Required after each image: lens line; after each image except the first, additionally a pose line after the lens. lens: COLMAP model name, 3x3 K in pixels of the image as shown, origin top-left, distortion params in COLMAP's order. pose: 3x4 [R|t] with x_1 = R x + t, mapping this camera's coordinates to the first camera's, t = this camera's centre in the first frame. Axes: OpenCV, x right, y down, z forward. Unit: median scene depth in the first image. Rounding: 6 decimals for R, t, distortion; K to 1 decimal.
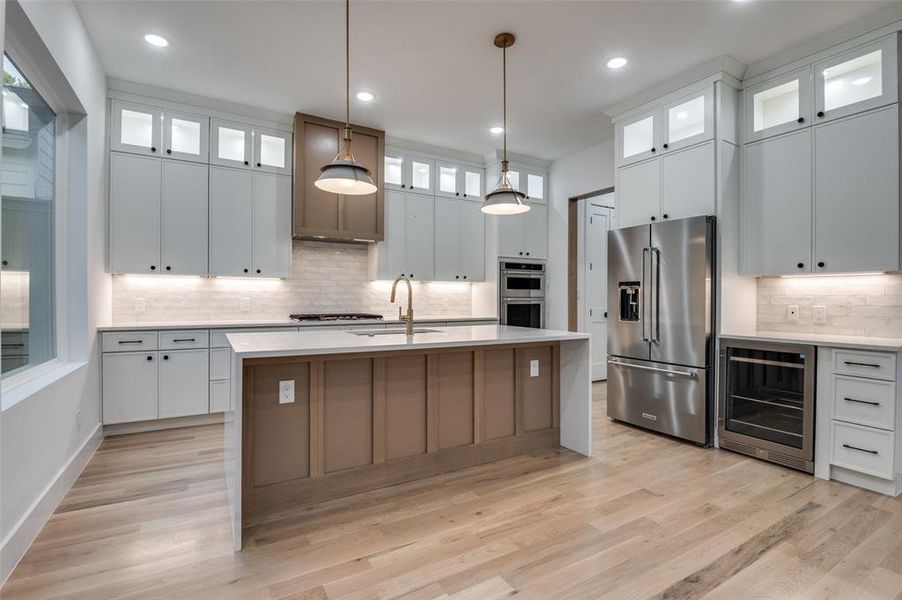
lens RADIAL K [[419.9, 0, 449.3], [0, 419.9, 300.3], [0, 0, 1]] dist [-0.015529, -0.001419]
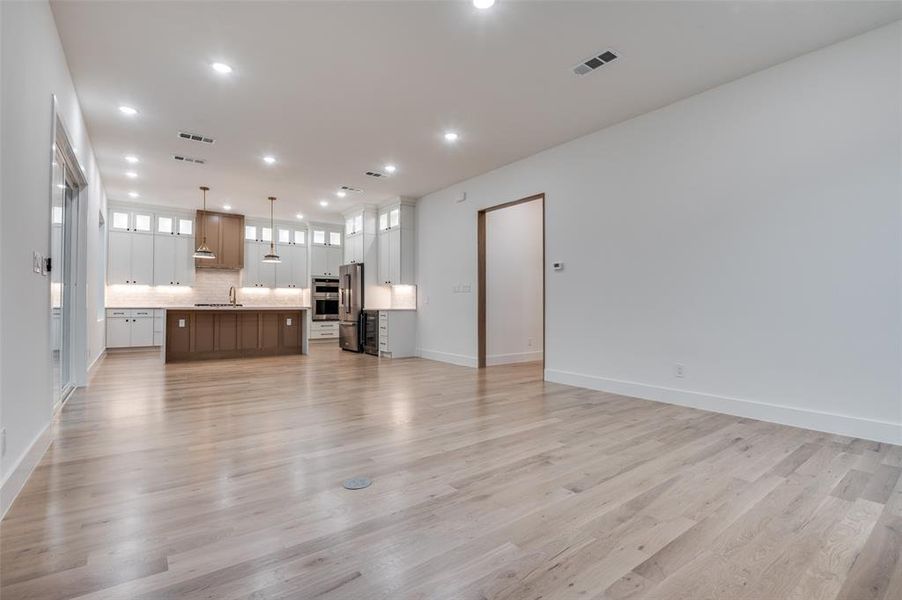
lens RADIAL K [[419.9, 0, 450.2], [0, 419.9, 301.3], [0, 0, 1]] dist [-0.015529, -0.001419]
pose [[0.993756, -0.001196, 0.111569, 0.813398], [0.002945, 0.999875, -0.015512, 0.071388], [-0.111537, 0.015744, 0.993636, -1.503950]]
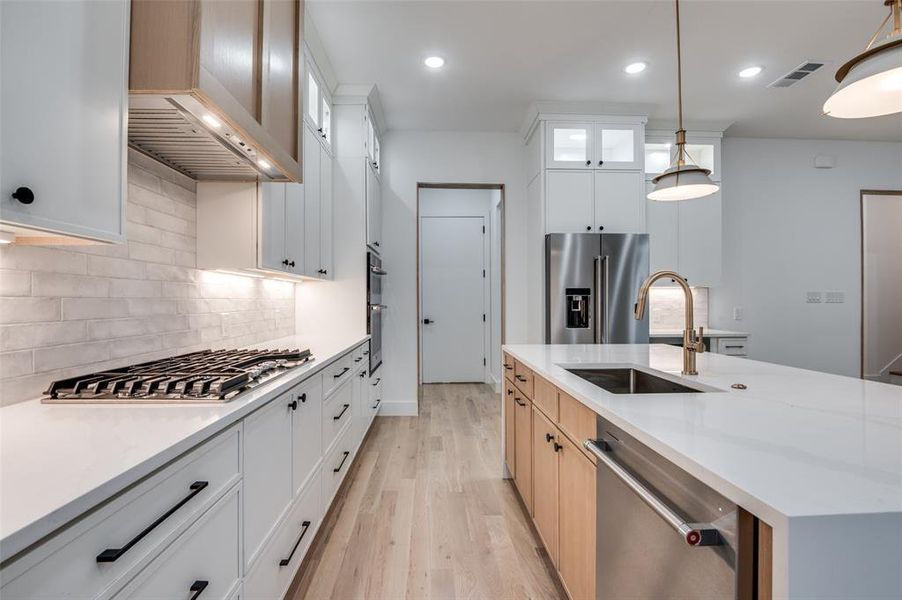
lens RADIAL K [[419.9, 0, 449.6], [0, 419.9, 303.5], [0, 0, 1]] dist [-0.015529, -0.001419]
pose [[0.469283, -0.009780, 0.882994, -0.623887], [0.007591, 0.999946, 0.007041, -0.019413], [-0.883015, 0.003399, 0.469332, 0.850396]]
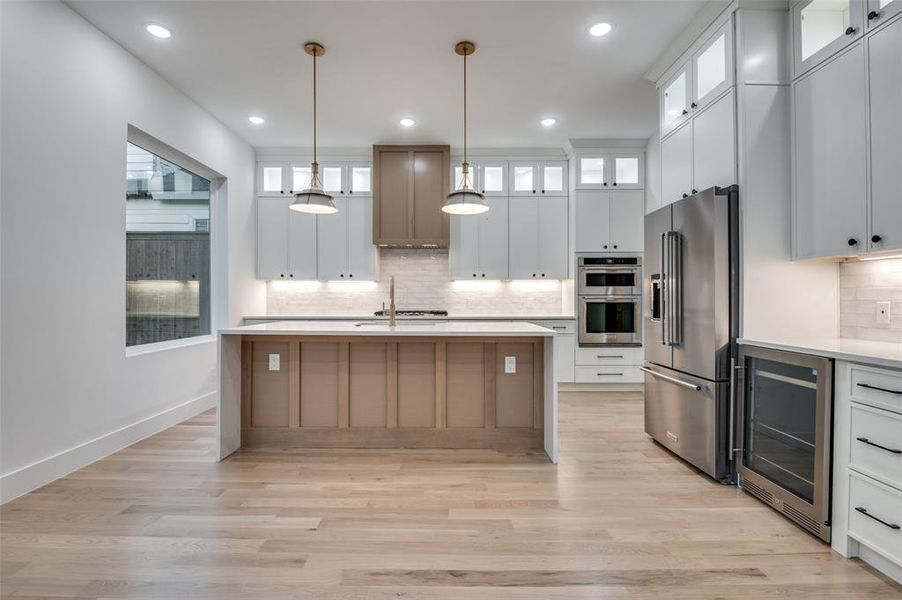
lens RADIAL K [[419.9, 0, 447.8], [0, 419.9, 301.2], [0, 0, 1]] dist [-0.015529, -0.001419]
pose [[0.860057, -0.001140, -0.510197, 0.527257], [0.000298, 0.999998, -0.001732, 0.012136], [0.510198, 0.001338, 0.860056, 0.064033]]
